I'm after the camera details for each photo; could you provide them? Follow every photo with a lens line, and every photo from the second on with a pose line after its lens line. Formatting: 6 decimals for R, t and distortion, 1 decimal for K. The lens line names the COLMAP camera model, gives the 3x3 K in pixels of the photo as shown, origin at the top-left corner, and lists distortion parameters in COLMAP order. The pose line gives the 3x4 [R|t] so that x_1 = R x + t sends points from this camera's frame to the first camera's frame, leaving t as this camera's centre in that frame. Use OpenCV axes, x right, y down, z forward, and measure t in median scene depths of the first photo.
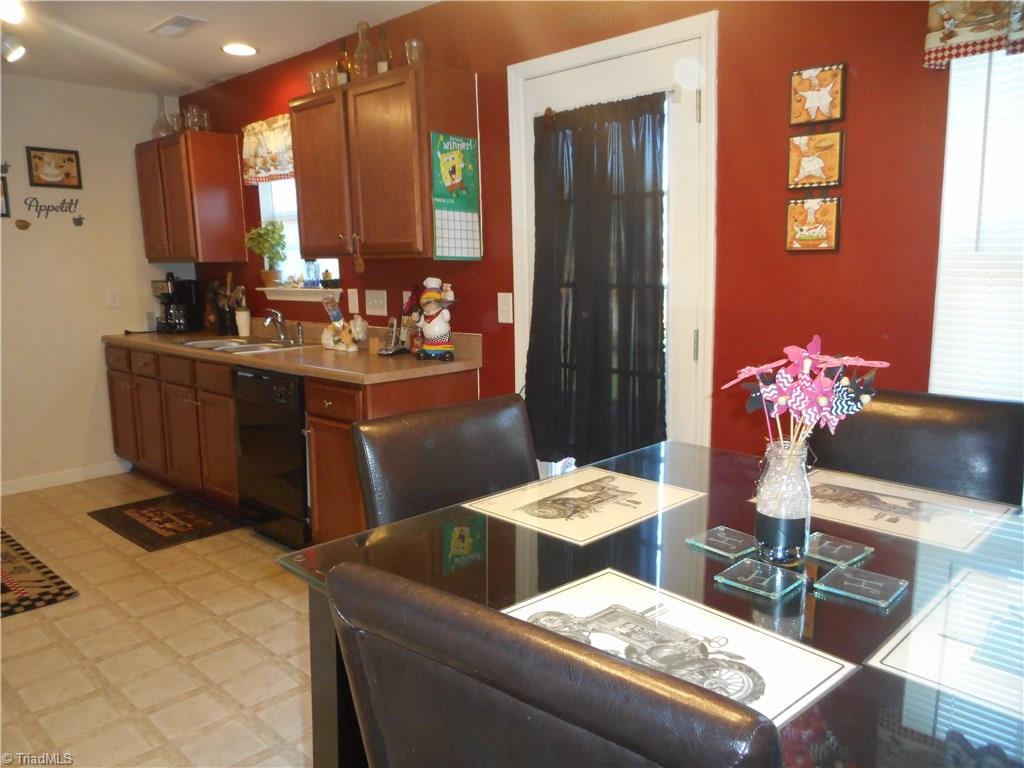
lens RADIAL K [[807.4, 0, 512.0], [0, 807.4, 384.0], [0, 0, 1]] dist [-0.000270, -0.000031]
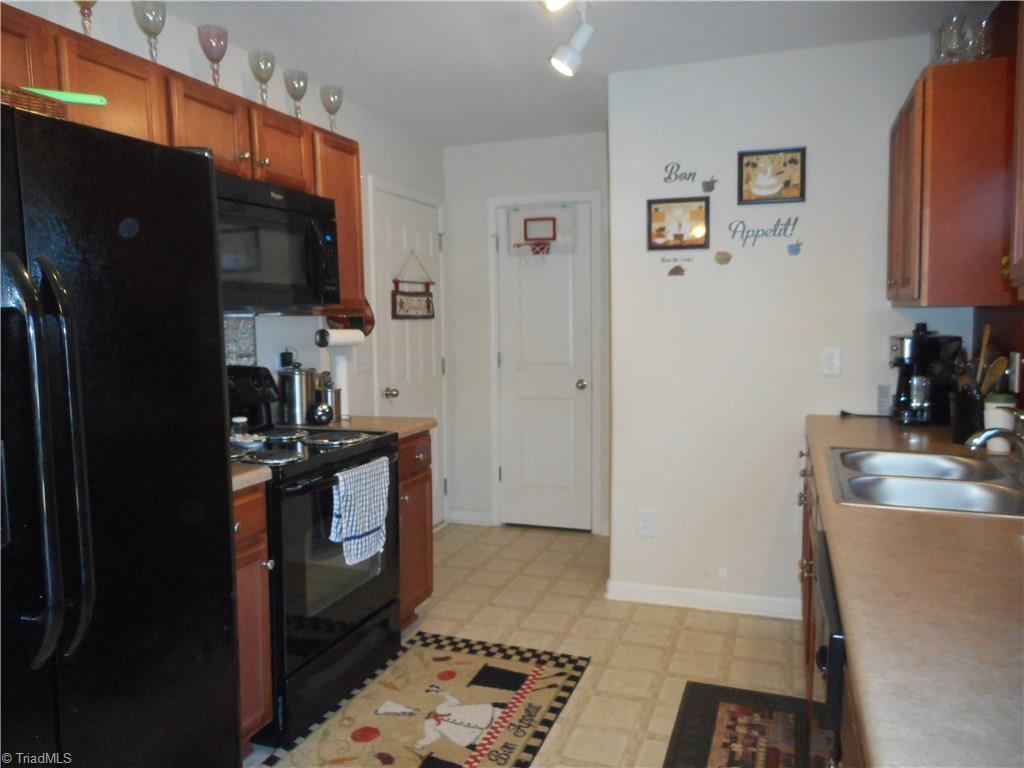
lens RADIAL K [[807.4, 0, 512.0], [0, 807.4, 384.0], [0, 0, 1]] dist [-0.000270, -0.000031]
pose [[0.431355, 0.088986, -0.897783, -0.007549], [-0.123906, 0.991537, 0.038746, -0.085016], [0.893633, 0.094528, 0.438731, 0.502760]]
